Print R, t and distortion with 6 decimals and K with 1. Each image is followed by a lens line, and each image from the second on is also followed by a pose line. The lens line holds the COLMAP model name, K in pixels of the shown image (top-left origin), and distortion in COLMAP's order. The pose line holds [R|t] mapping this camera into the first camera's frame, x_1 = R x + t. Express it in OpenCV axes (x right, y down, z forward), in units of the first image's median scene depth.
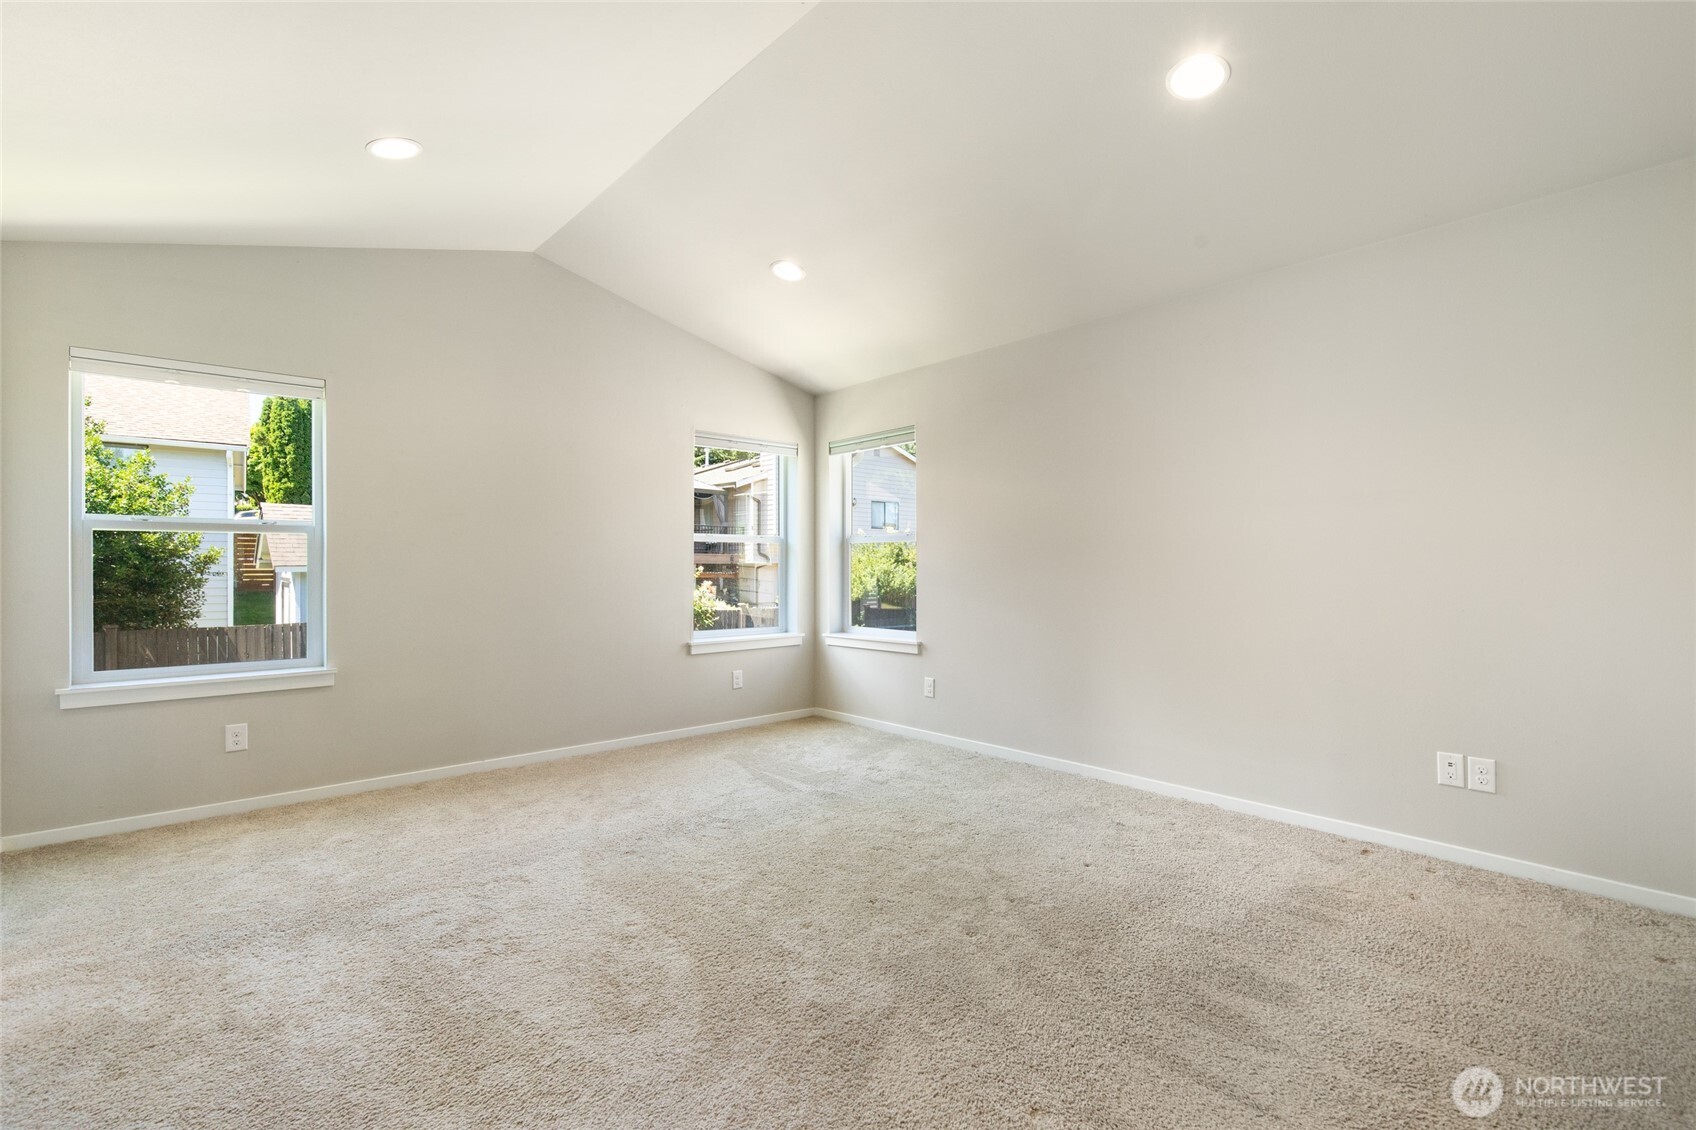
lens RADIAL K [[770.5, 0, 846.7], [0, 770.5, 569.9], [0, 0, 1]] dist [0.000985, 0.000508]
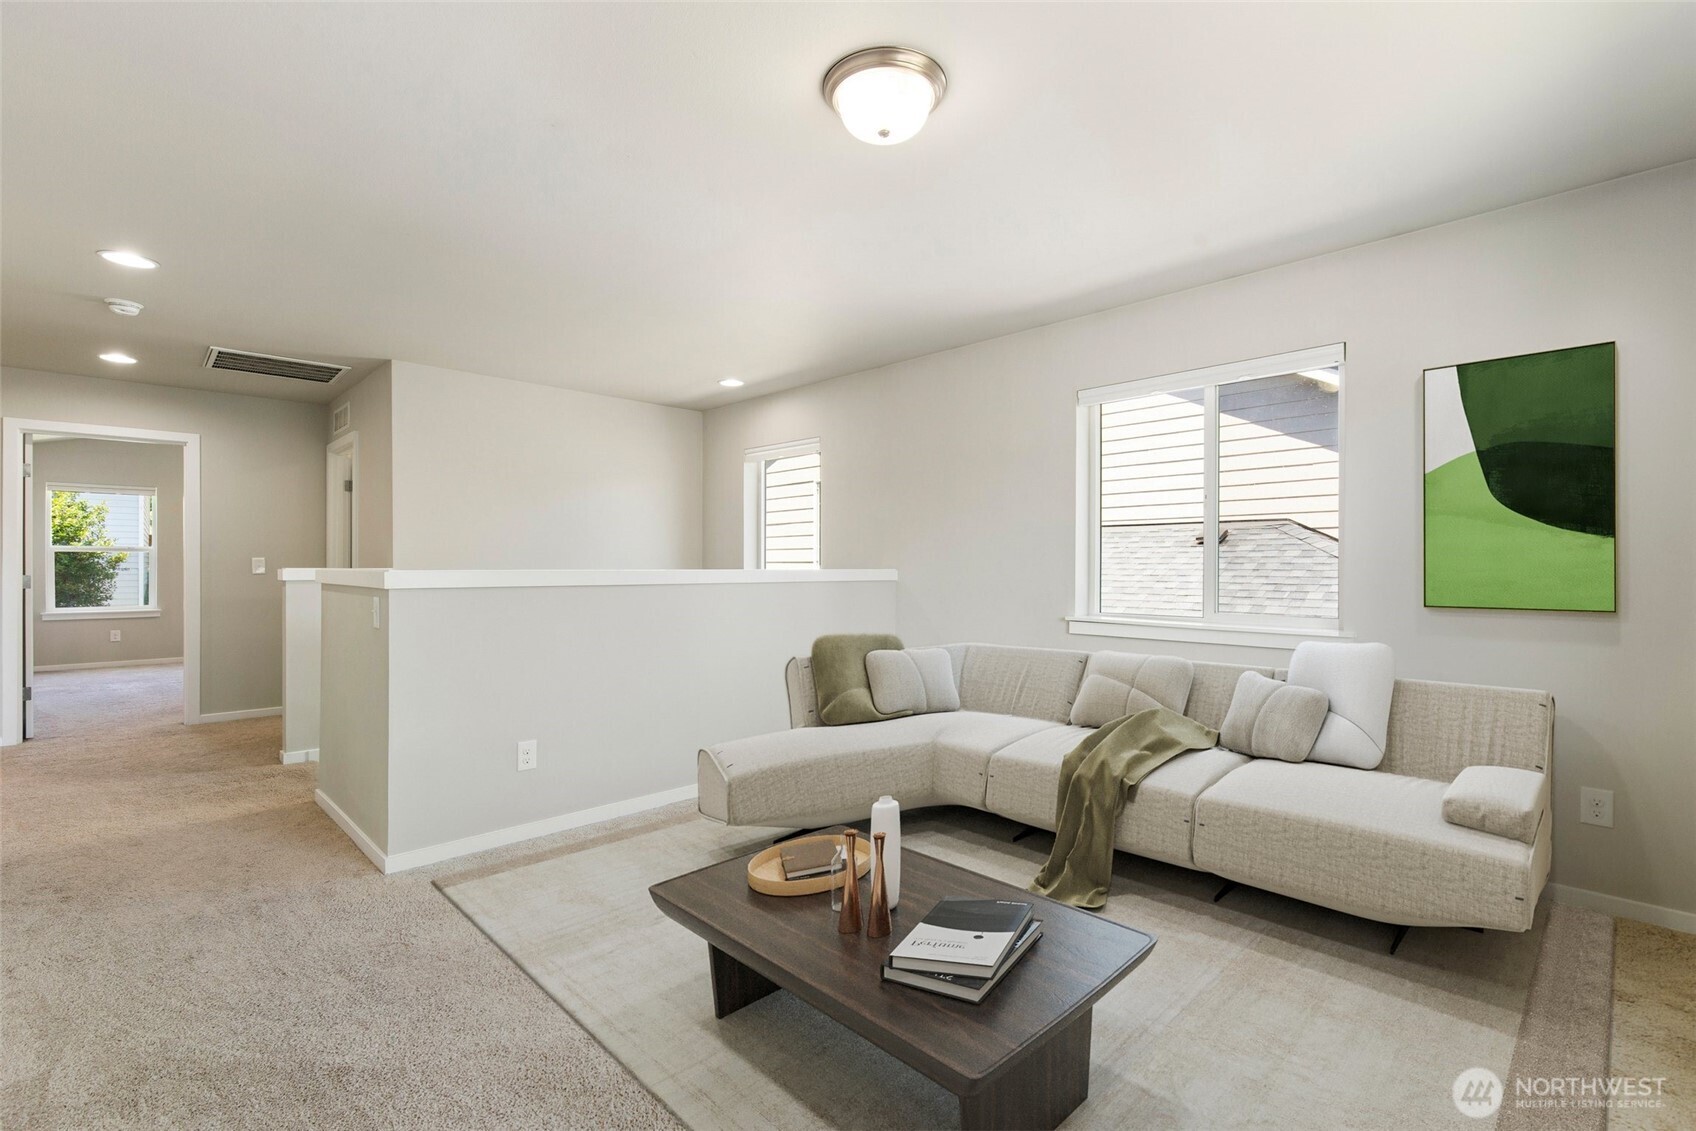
lens RADIAL K [[770.5, 0, 849.3], [0, 770.5, 562.7], [0, 0, 1]] dist [0.000985, 0.000508]
pose [[0.998680, -0.000013, 0.051358, 0.469376], [0.000136, 0.999997, -0.002390, -0.003852], [-0.051358, 0.002394, 0.998677, -0.517874]]
